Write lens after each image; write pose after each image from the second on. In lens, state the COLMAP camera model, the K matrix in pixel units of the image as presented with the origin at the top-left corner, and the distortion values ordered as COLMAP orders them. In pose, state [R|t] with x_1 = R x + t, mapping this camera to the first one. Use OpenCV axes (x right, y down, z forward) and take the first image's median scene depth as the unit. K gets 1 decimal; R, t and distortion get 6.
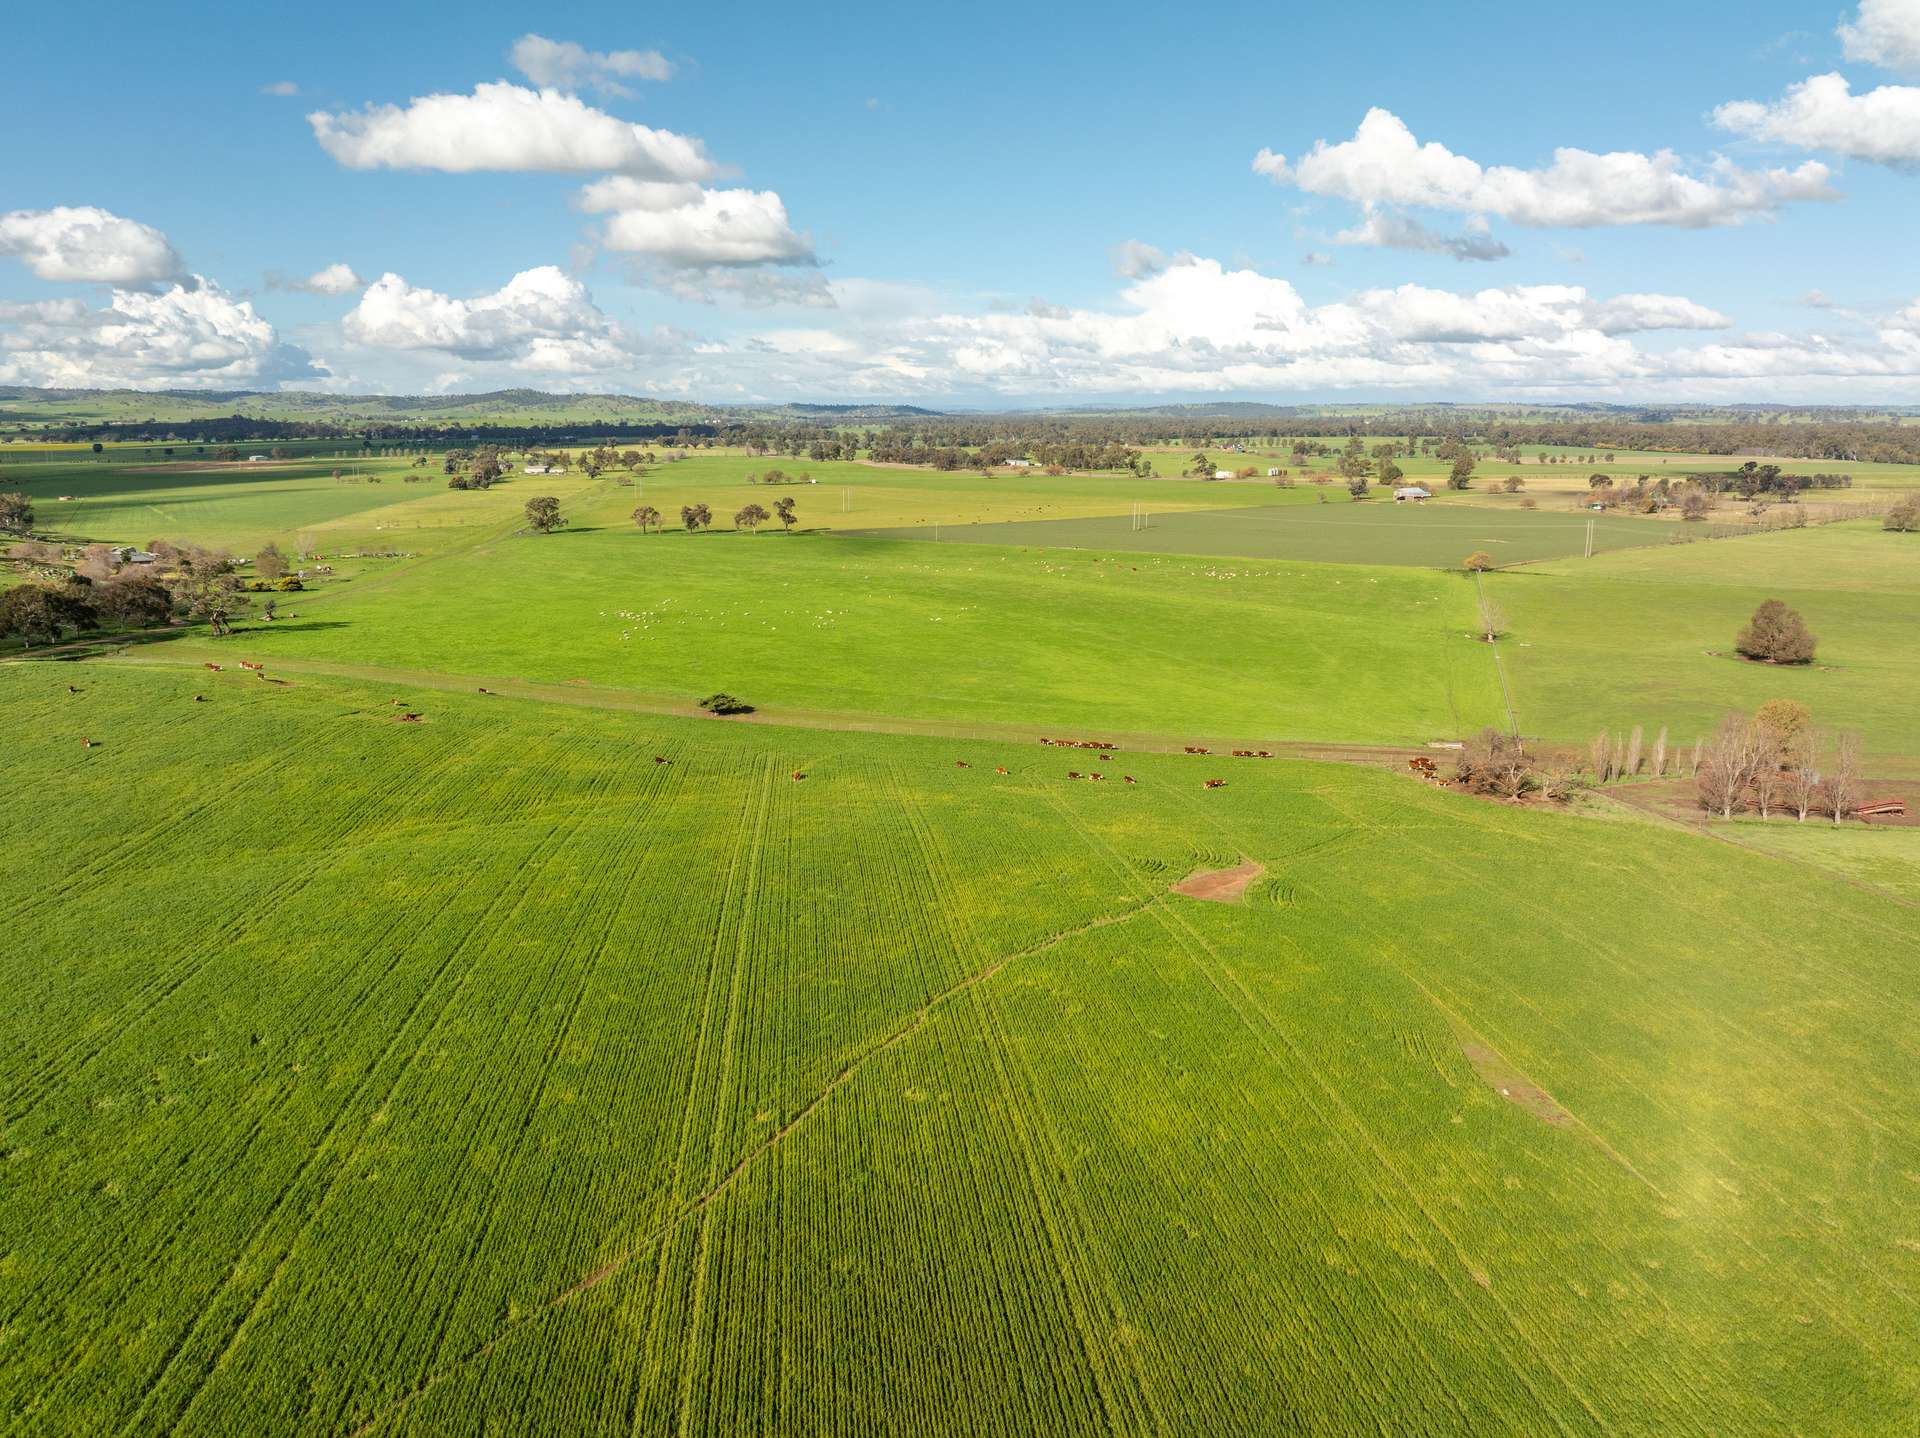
lens RADIAL K [[1374.1, 0, 960.0], [0, 1374.1, 719.0], [0, 0, 1]] dist [0.003646, -0.051094]
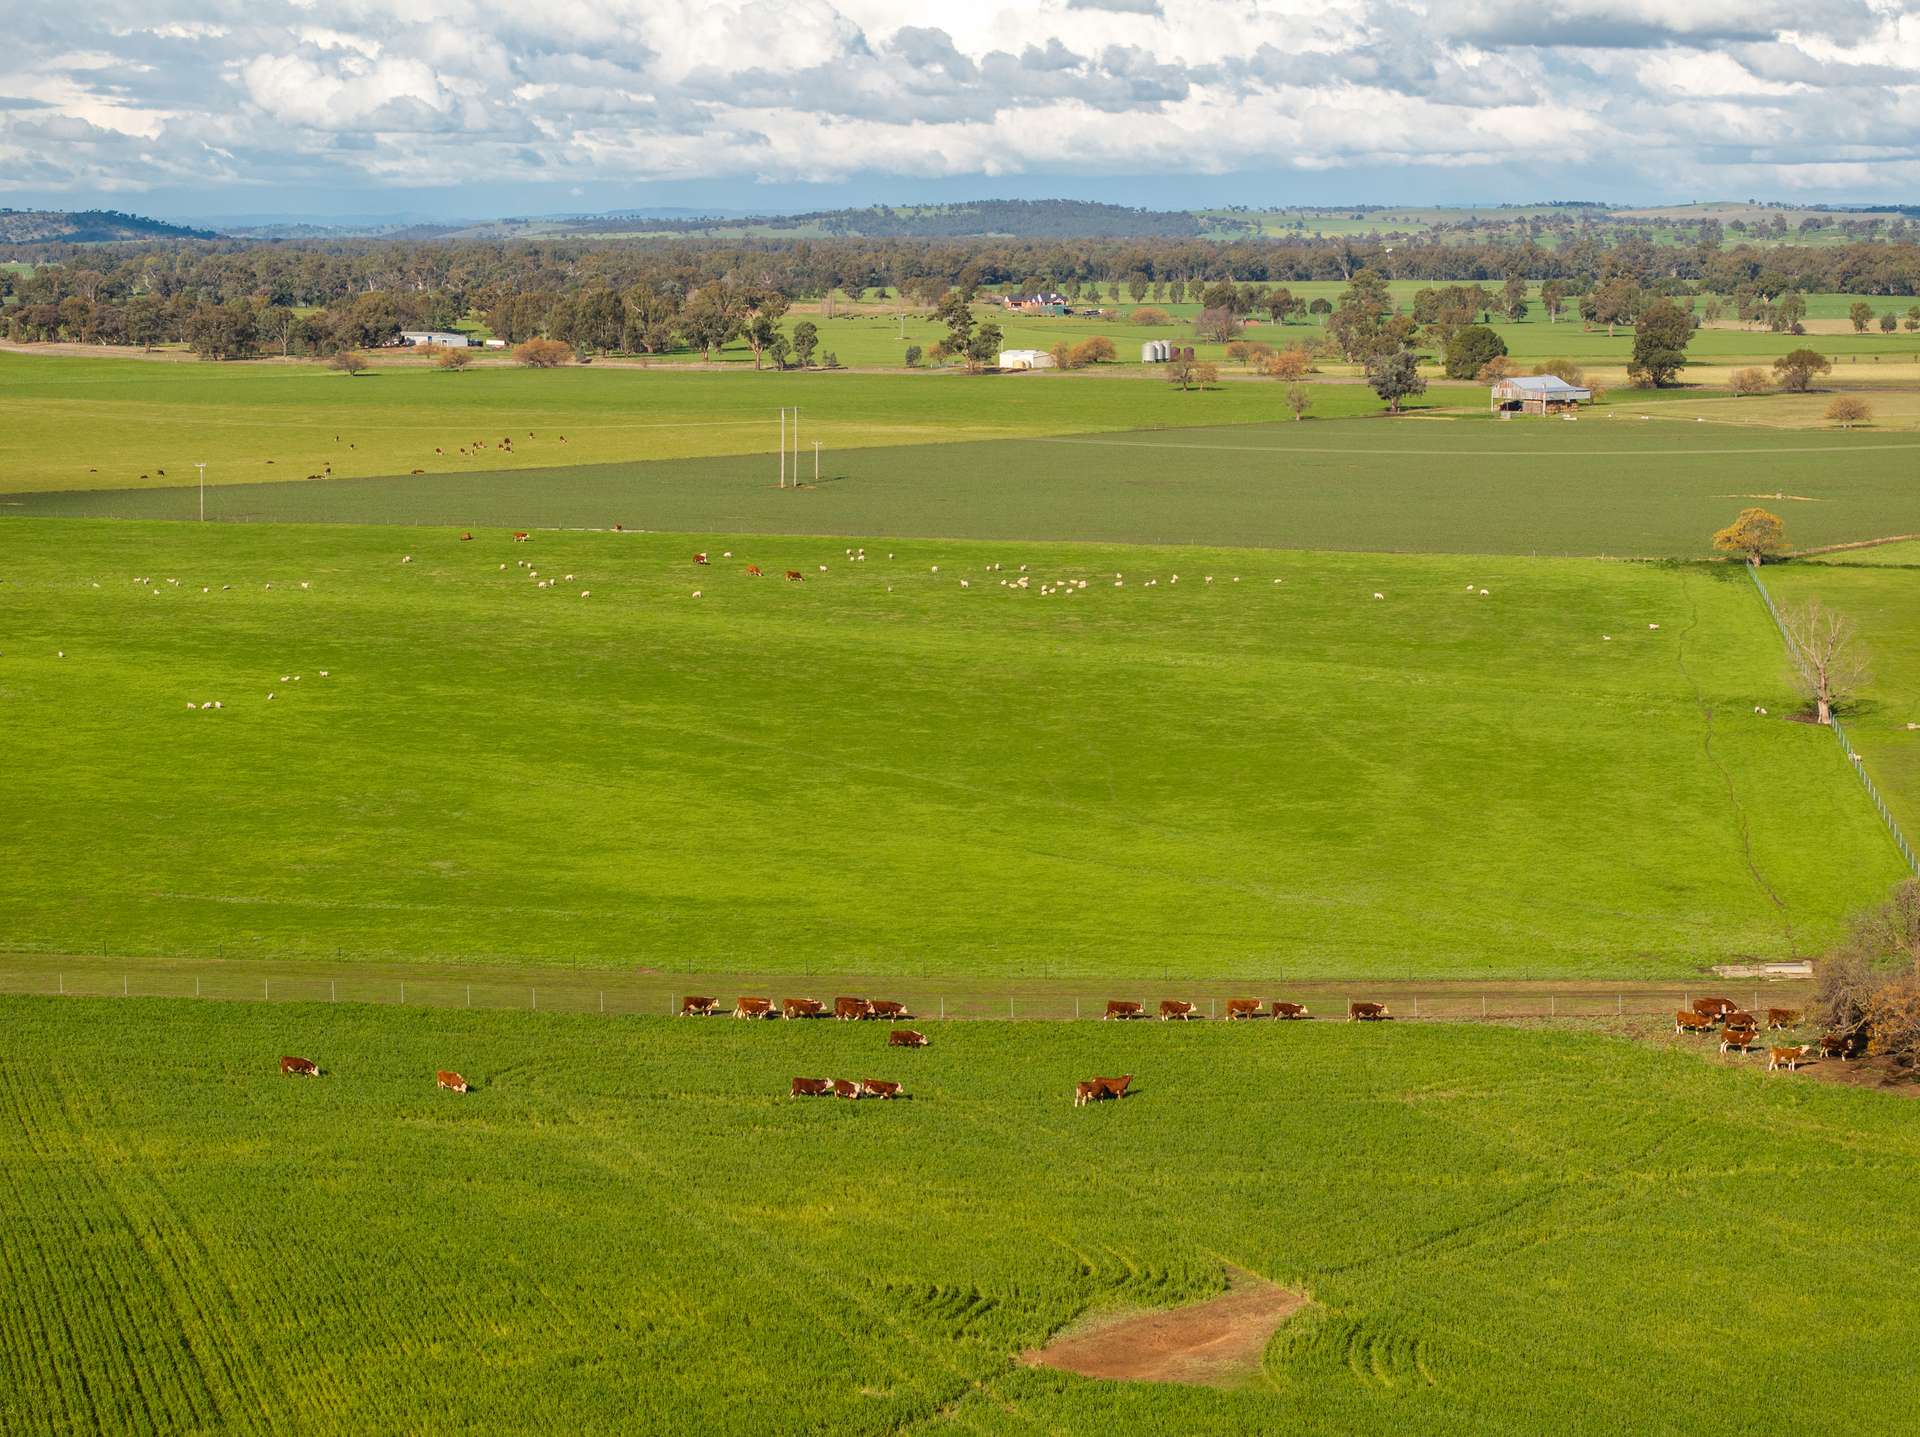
lens RADIAL K [[3922.8, 0, 960.0], [0, 3922.8, 718.5], [0, 0, 1]] dist [-0.160335, 1.229892]
pose [[0.984721, -0.024784, 0.172367, -0.000347], [0.041323, 0.994805, -0.093032, 0.013985], [-0.169166, 0.098734, 0.980630, 0.035451]]
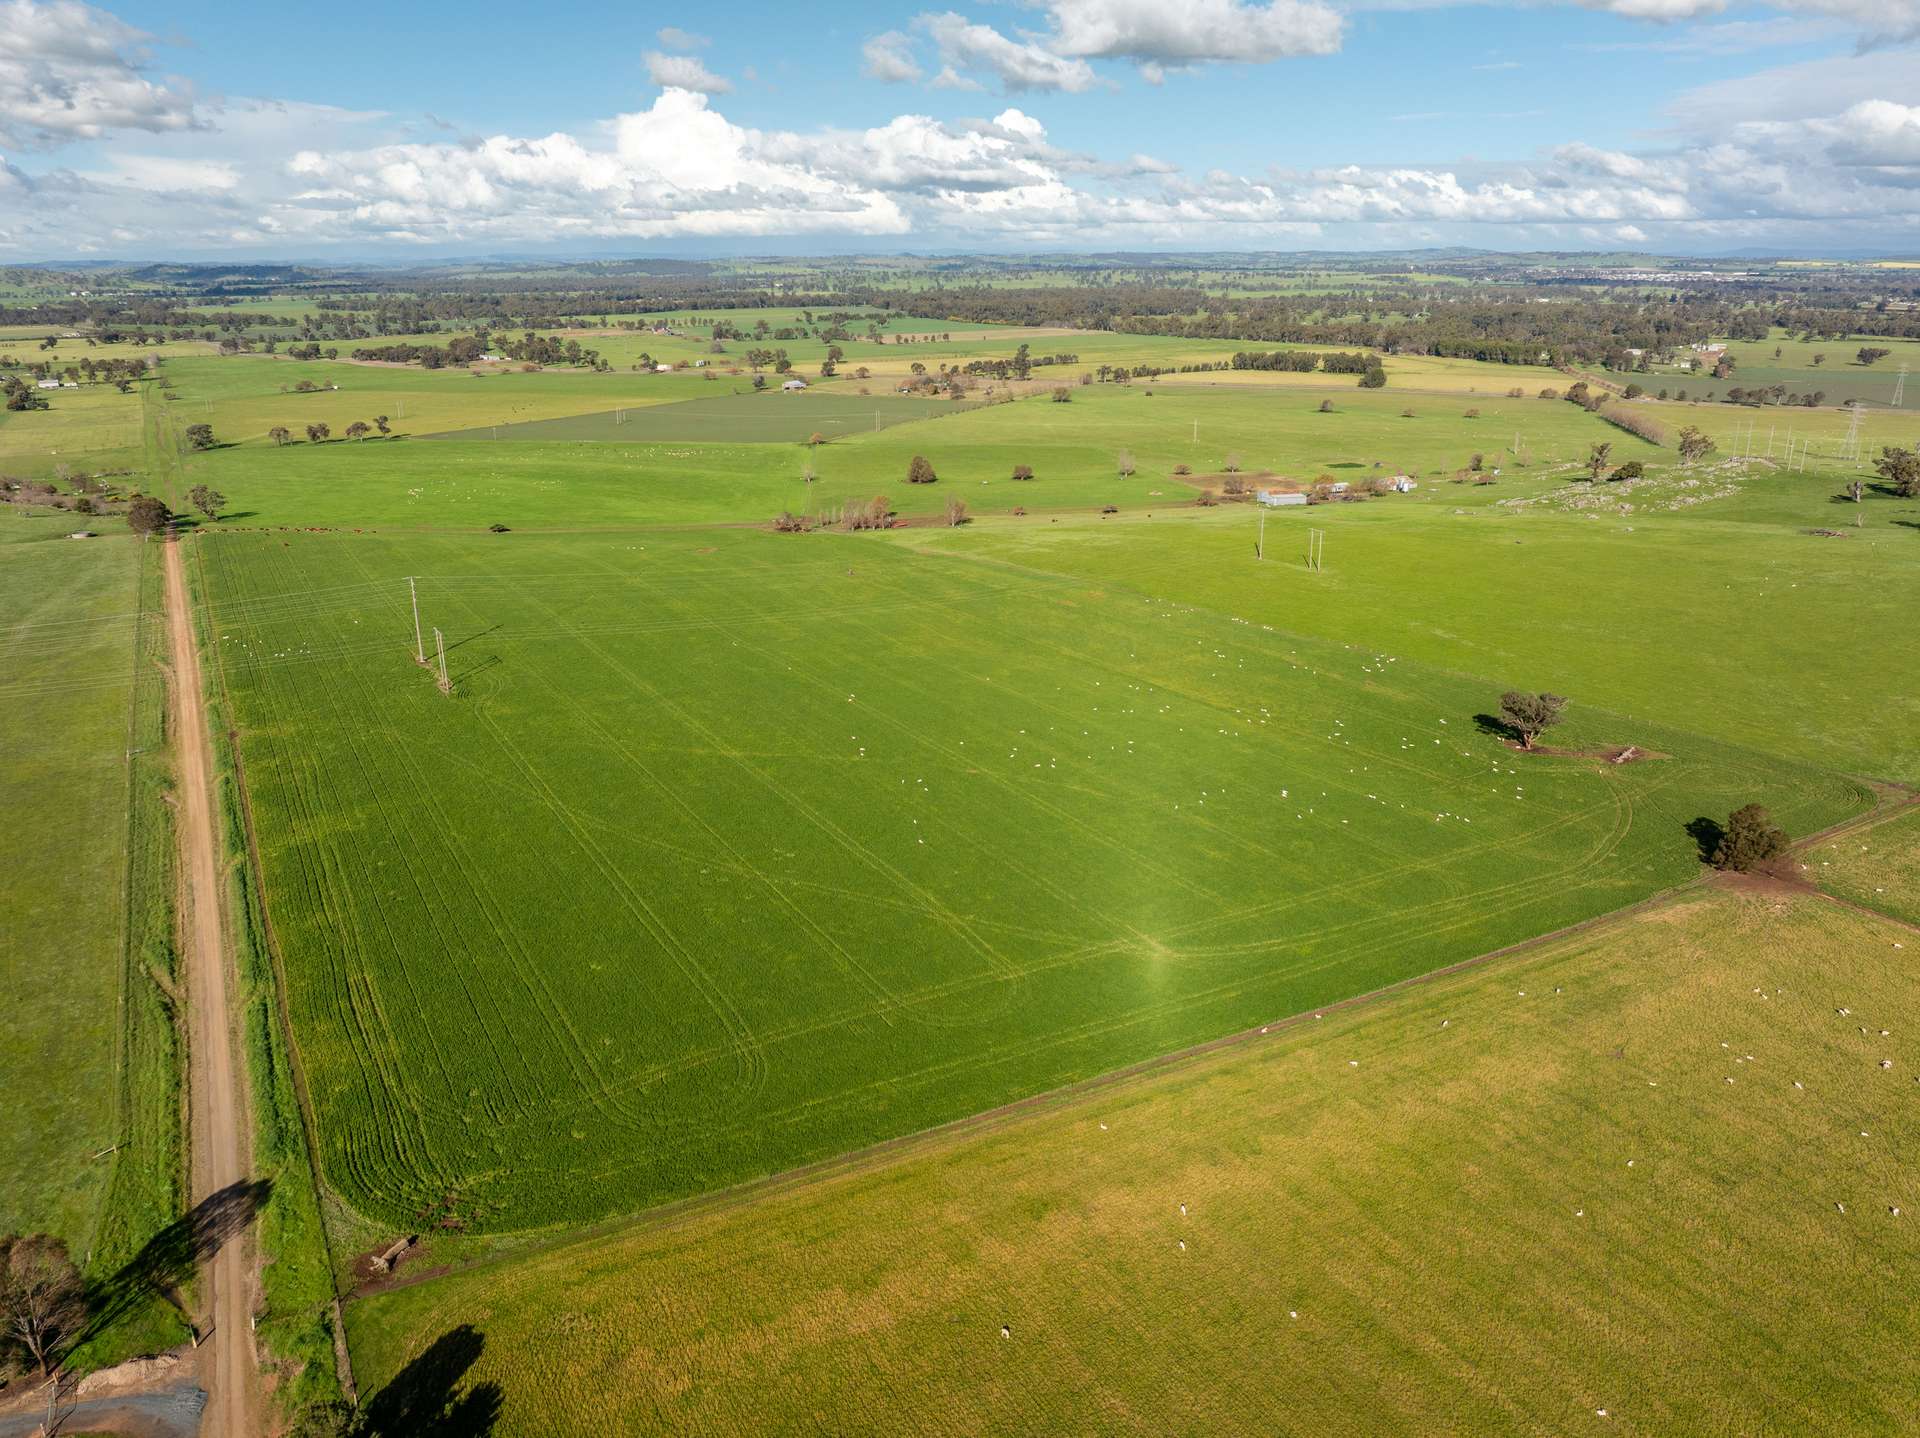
lens RADIAL K [[1374.1, 0, 960.0], [0, 1374.1, 719.0], [0, 0, 1]] dist [0.003646, -0.051094]
pose [[0.919661, -0.130874, 0.370264, -0.142653], [0.091709, 0.988339, 0.121553, 0.040996], [-0.381854, -0.077831, 0.920940, -0.635268]]
